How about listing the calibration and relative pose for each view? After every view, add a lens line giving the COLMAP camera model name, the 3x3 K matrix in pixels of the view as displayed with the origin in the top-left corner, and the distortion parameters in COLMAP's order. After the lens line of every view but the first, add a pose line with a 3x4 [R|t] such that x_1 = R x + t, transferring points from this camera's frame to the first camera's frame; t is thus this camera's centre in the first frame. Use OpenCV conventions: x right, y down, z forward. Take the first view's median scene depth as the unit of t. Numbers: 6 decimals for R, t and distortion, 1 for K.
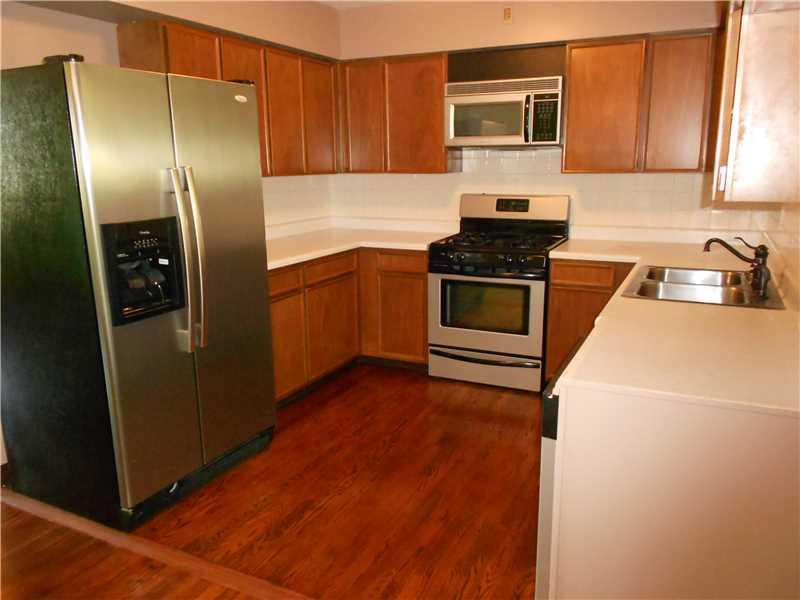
lens RADIAL K [[618.6, 0, 400.0], [0, 618.6, 305.7], [0, 0, 1]] dist [0.006574, -0.013799]
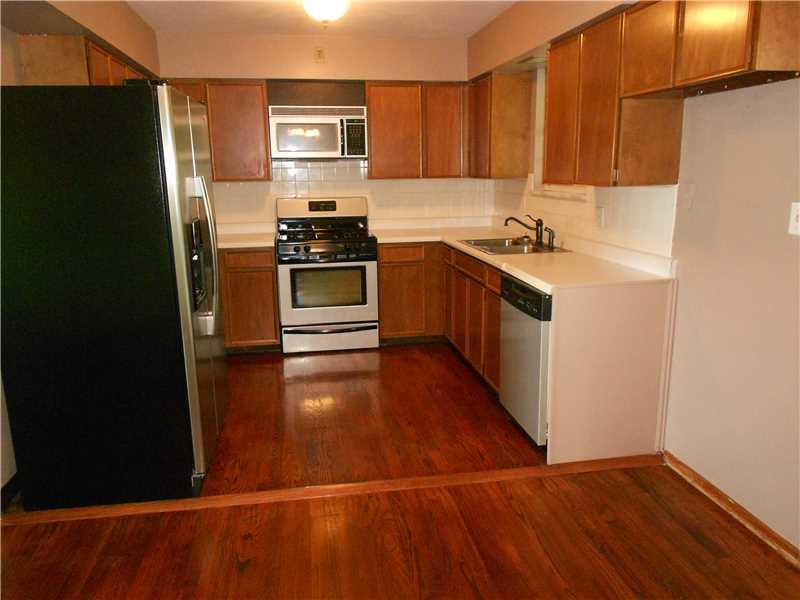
lens RADIAL K [[618.6, 0, 400.0], [0, 618.6, 305.7], [0, 0, 1]] dist [0.006574, -0.013799]
pose [[0.812158, -0.127888, 0.569248, -0.471380], [0.137450, 0.990158, 0.026347, 0.025870], [-0.567015, 0.056845, 0.821744, -0.101846]]
